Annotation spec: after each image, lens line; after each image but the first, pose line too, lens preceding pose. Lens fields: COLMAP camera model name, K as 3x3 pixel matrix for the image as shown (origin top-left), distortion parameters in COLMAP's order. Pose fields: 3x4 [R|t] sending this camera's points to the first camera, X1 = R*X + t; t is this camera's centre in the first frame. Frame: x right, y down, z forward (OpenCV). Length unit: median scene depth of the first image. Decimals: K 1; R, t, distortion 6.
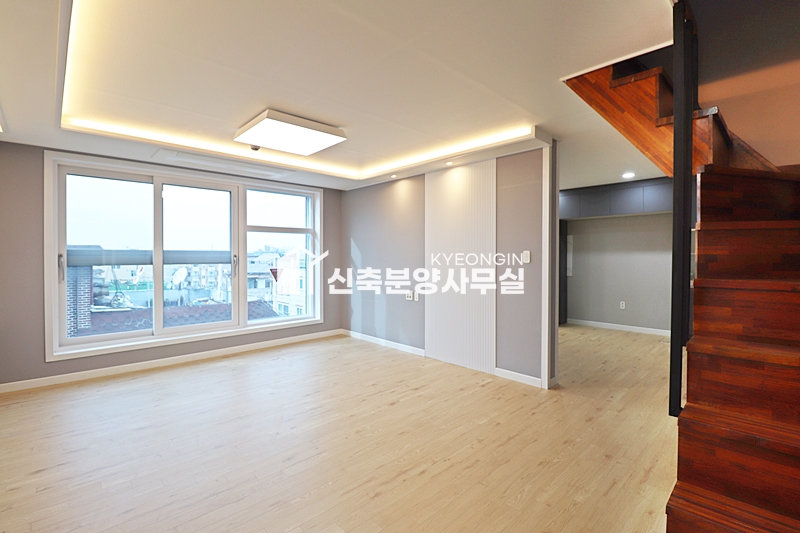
lens RADIAL K [[367.2, 0, 402.9], [0, 367.2, 261.0], [0, 0, 1]] dist [-0.000711, -0.012115]
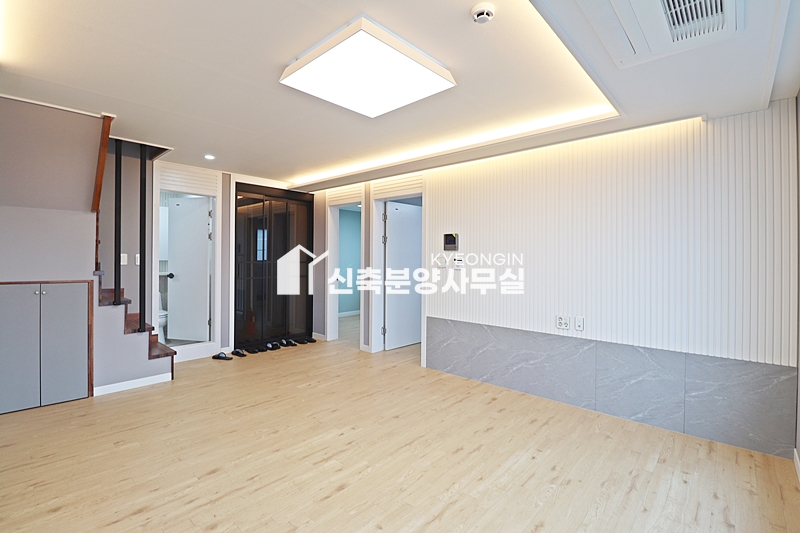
lens RADIAL K [[368.7, 0, 401.0], [0, 368.7, 259.5], [0, 0, 1]] dist [-0.002552, -0.012440]
pose [[-0.997920, -0.006396, -0.064145, -0.311949], [-0.007624, 0.999792, 0.018922, -0.028524], [0.064011, 0.019372, -0.997761, 1.579042]]
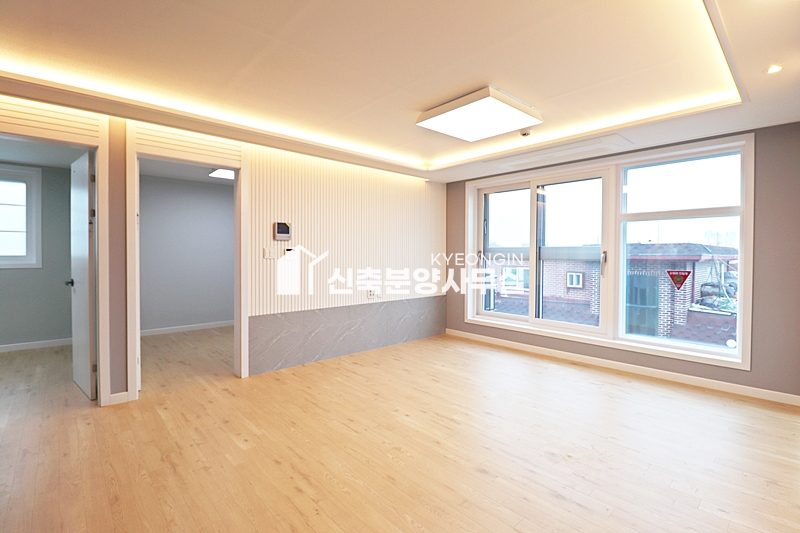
lens RADIAL K [[374.1, 0, 401.8], [0, 374.1, 259.5], [0, 0, 1]] dist [-0.000325, -0.012853]
pose [[-0.025044, 0.017394, -0.999535, 0.597384], [-0.019286, 0.999654, 0.017879, -0.004678], [0.999500, 0.019725, -0.024700, 0.795014]]
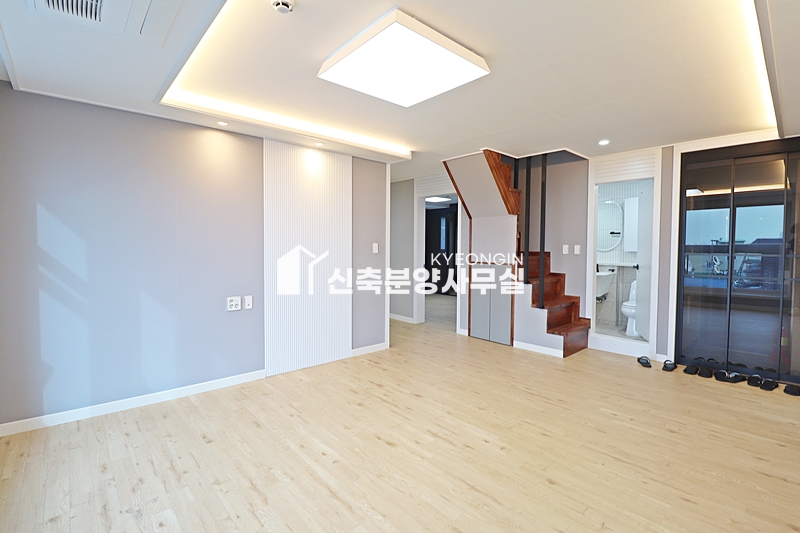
lens RADIAL K [[368.7, 0, 401.0], [0, 368.7, 259.5], [0, 0, 1]] dist [-0.002552, -0.012440]
pose [[0.031768, -0.036201, 0.998839, -0.941189], [0.008494, 0.999318, 0.035948, -0.017365], [-0.999459, 0.007342, 0.032054, 0.932836]]
